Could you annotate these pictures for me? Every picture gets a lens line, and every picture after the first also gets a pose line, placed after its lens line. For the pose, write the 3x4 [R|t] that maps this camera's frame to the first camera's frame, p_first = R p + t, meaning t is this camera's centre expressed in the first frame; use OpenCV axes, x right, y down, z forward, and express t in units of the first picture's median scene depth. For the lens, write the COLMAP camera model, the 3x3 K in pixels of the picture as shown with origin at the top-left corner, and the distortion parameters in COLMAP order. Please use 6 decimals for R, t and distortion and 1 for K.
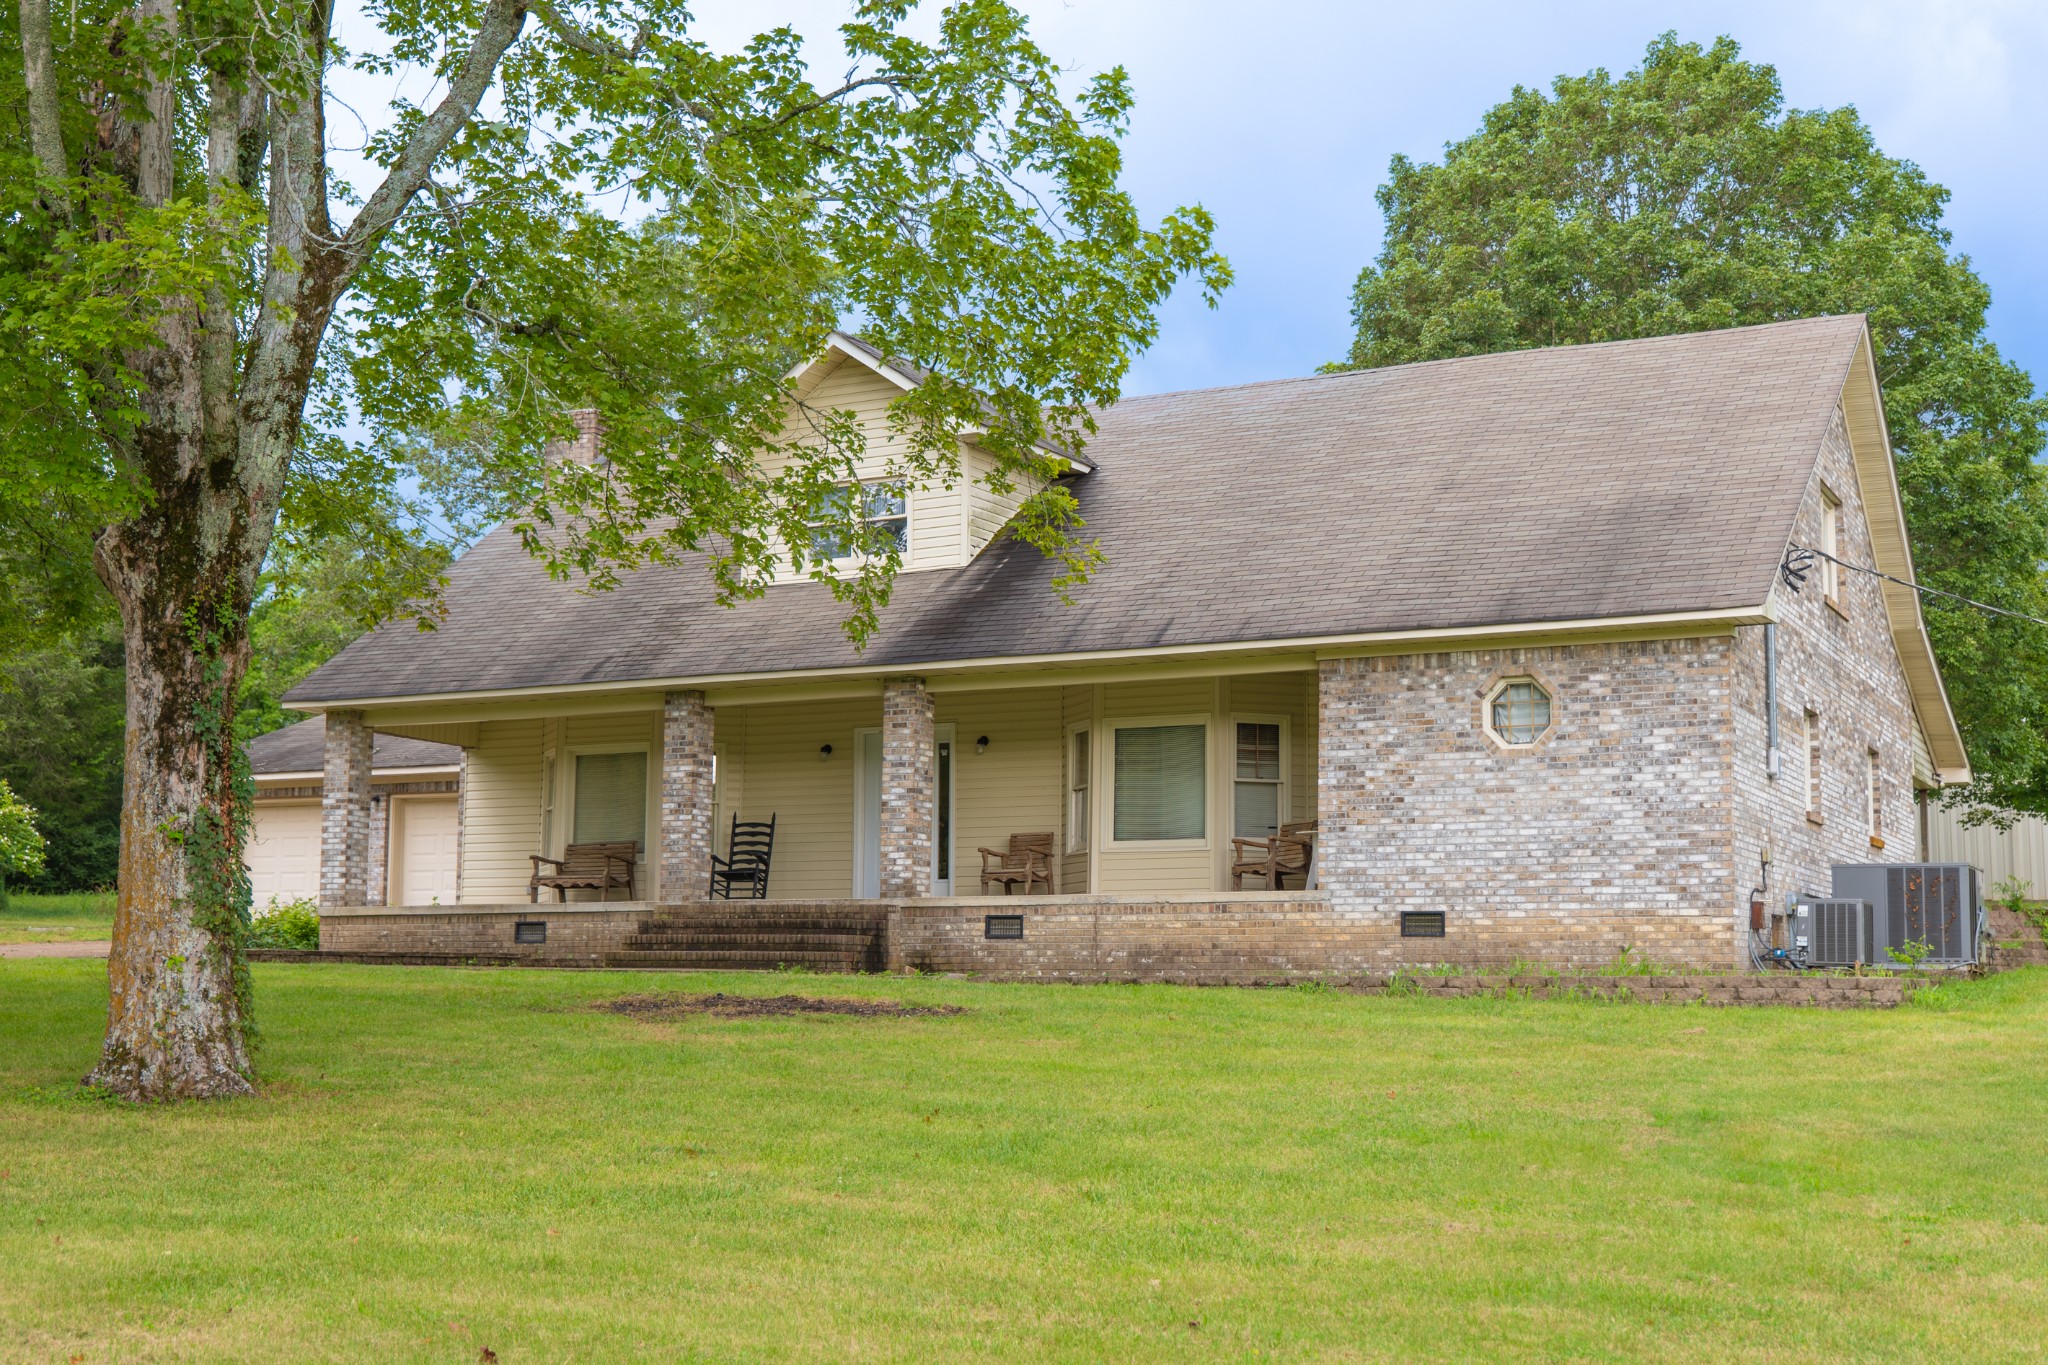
lens RADIAL K [[2689.0, 0, 1017.0], [0, 2689.0, 685.3], [0, 0, 1]] dist [-0.001297, 0.000000]
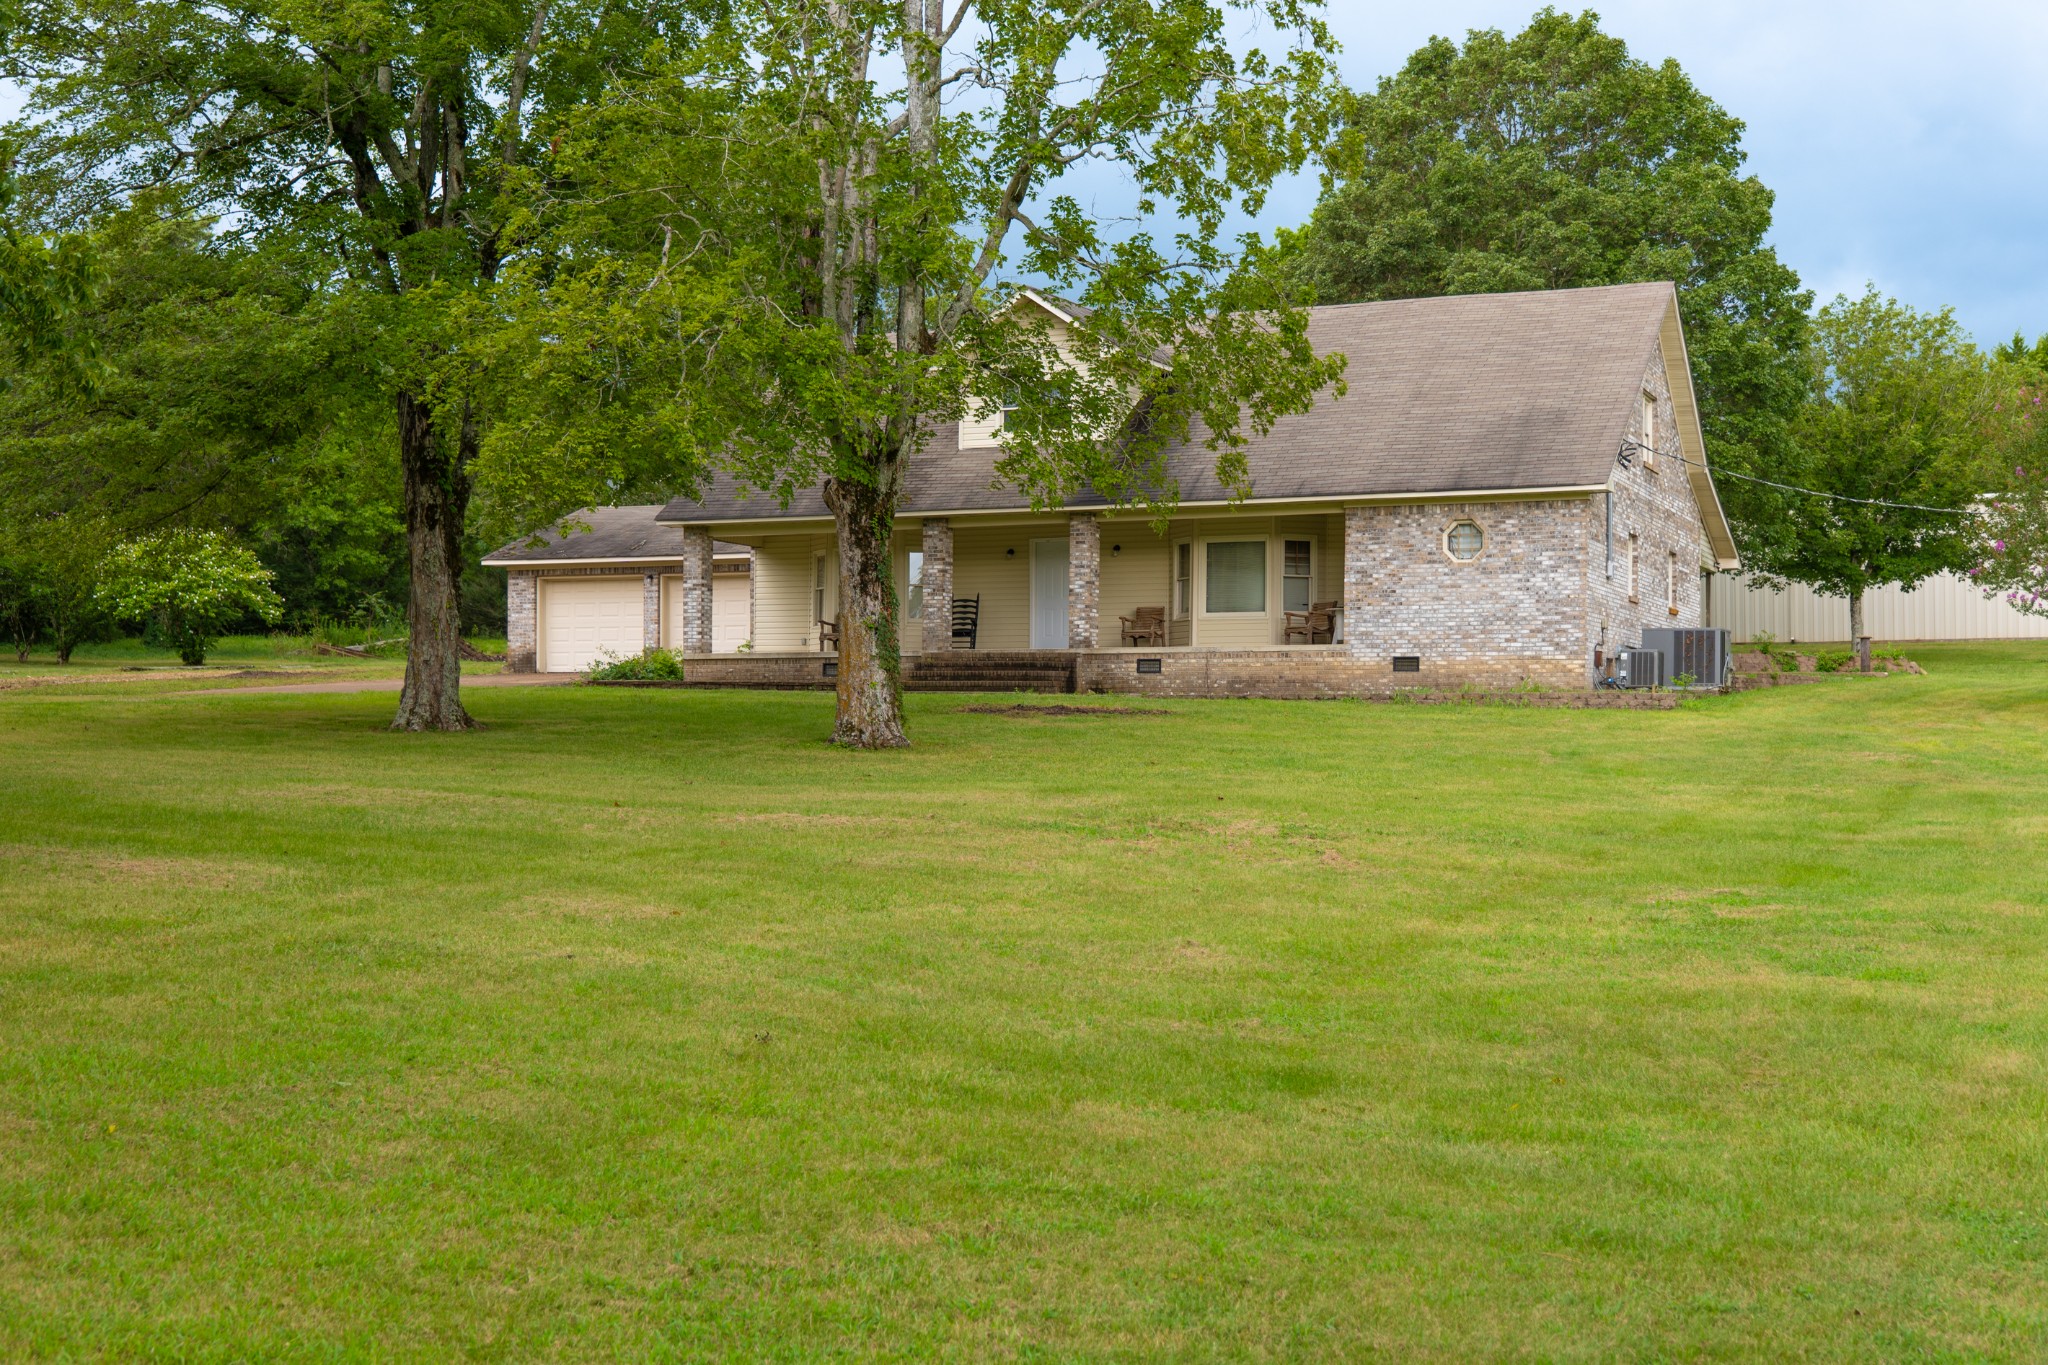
lens RADIAL K [[2689.0, 0, 1023.7], [0, 2689.0, 681.9], [0, 0, 1]] dist [-0.001297, 0.000000]
pose [[0.998254, -0.002295, 0.059019, -0.174317], [-0.003462, 0.995253, 0.097259, -0.059193], [-0.058962, -0.097294, 0.993508, -0.621140]]
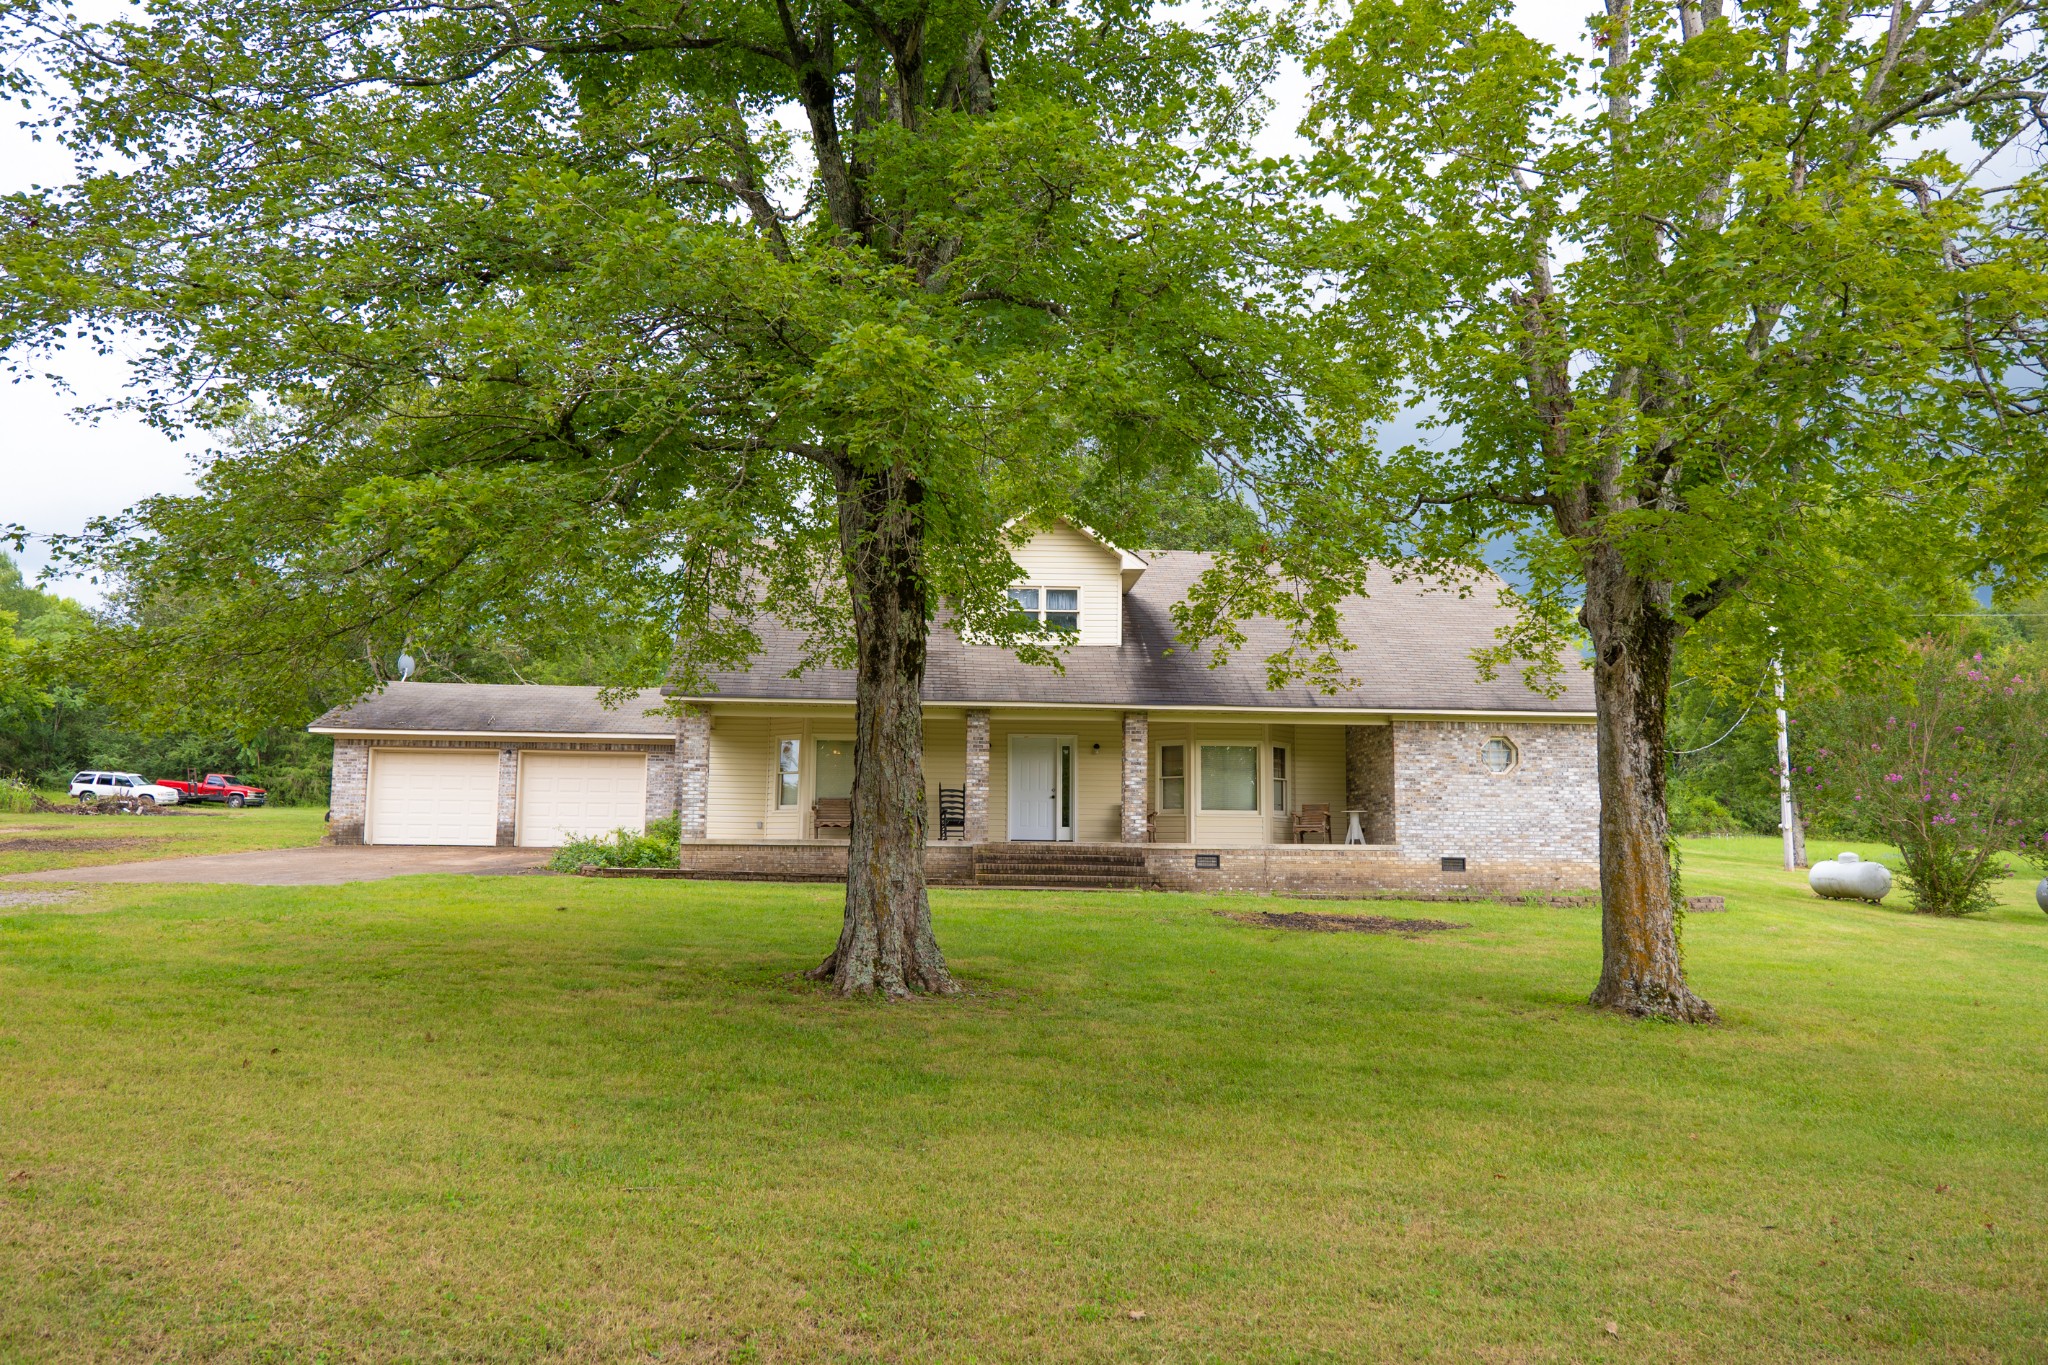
lens RADIAL K [[1426.2, 0, 1025.0], [0, 1426.2, 667.9], [0, 0, 1]] dist [-0.031299, 0.000247]
pose [[0.844245, 0.074475, 0.530758, -0.583796], [-0.068453, 0.997171, -0.031037, 0.001886], [-0.531568, -0.010130, 0.846955, 0.278258]]
